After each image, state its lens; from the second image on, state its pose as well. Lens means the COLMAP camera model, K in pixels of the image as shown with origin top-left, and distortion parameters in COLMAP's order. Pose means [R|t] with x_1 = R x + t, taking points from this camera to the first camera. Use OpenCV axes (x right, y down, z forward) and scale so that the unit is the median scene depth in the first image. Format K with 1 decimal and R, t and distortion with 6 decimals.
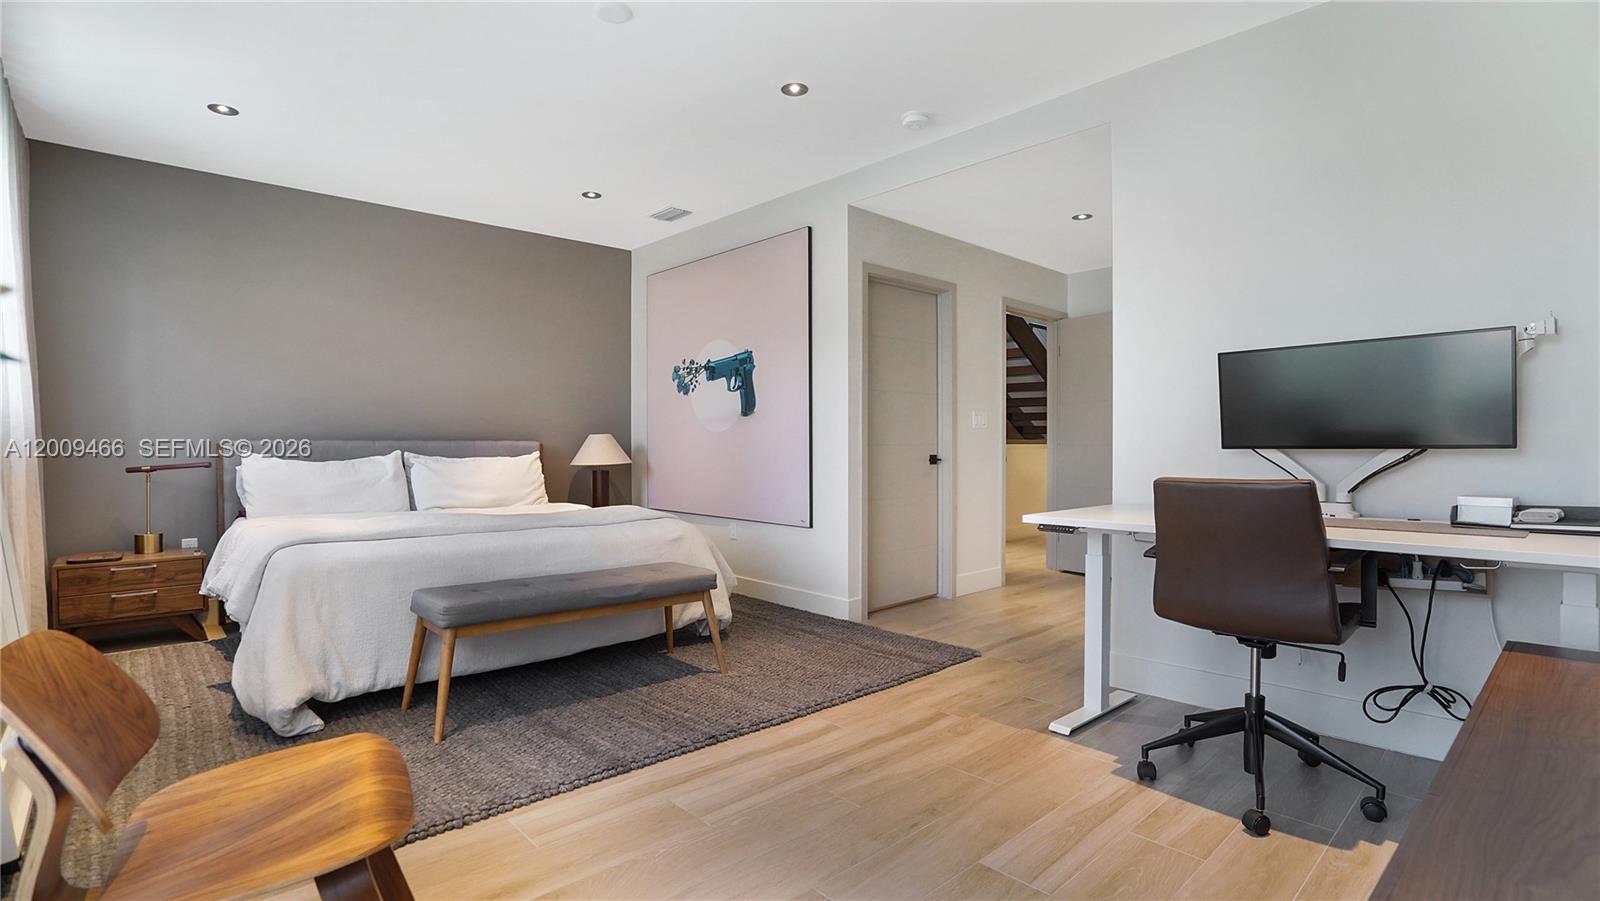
lens RADIAL K [[754.0, 0, 794.0], [0, 754.0, 444.7], [0, 0, 1]] dist [-0.045947, 0.017217]
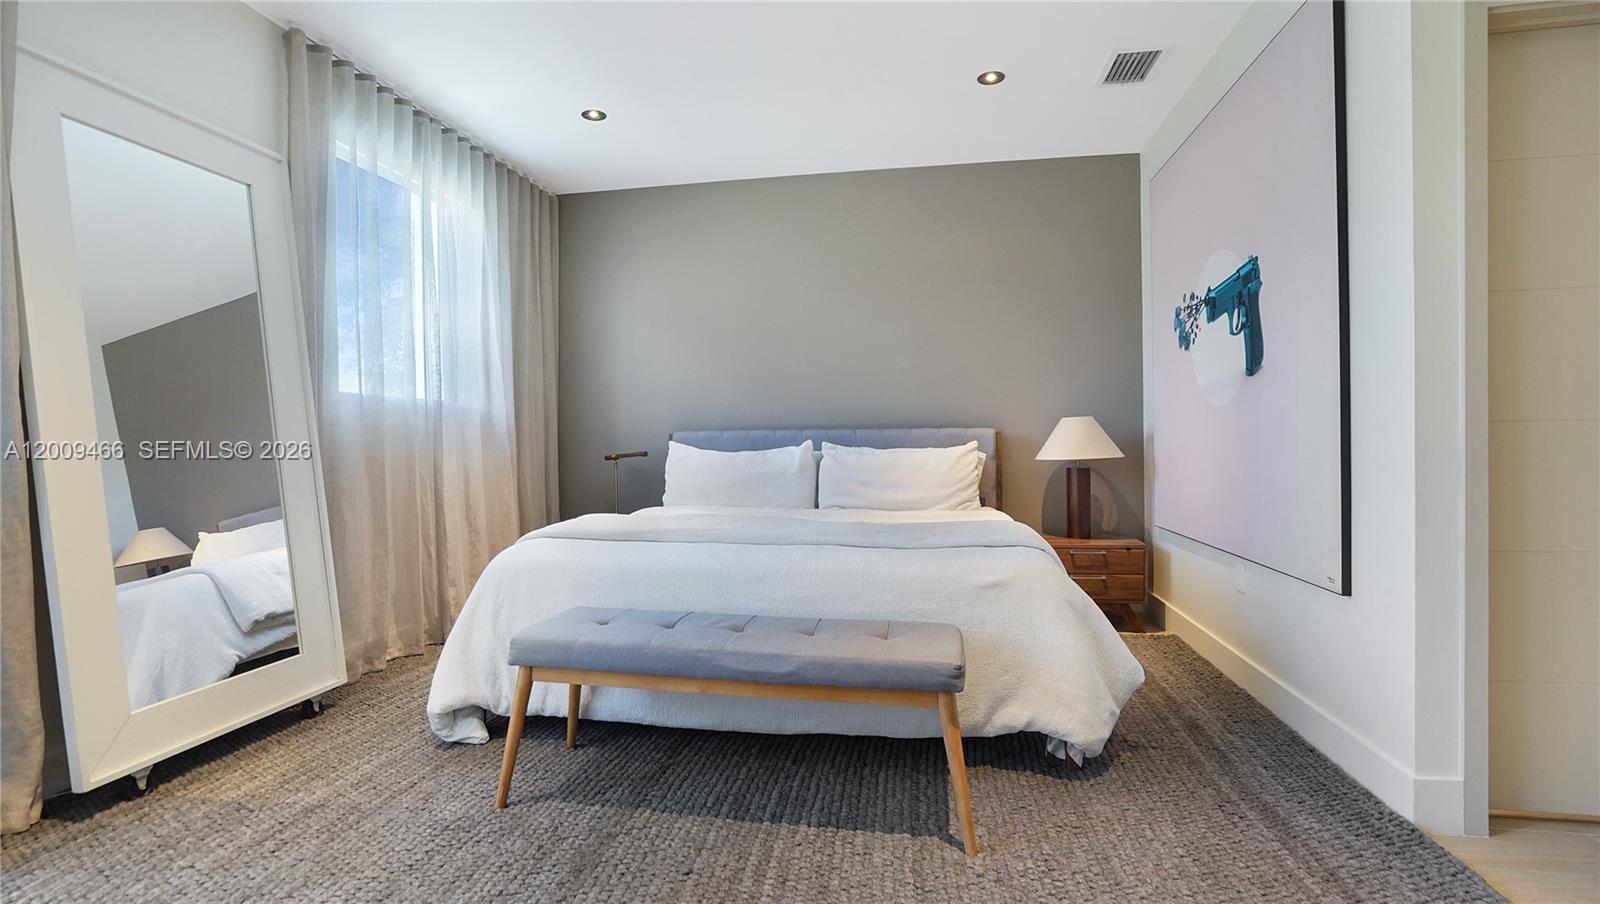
lens RADIAL K [[754.0, 0, 794.0], [0, 754.0, 446.2], [0, 0, 1]] dist [-0.045947, 0.017217]
pose [[0.602803, 0.000693, -0.797890, 0.172236], [0.006530, 0.999962, 0.005803, 0.008885], [0.797864, -0.008708, 0.602775, 0.404843]]
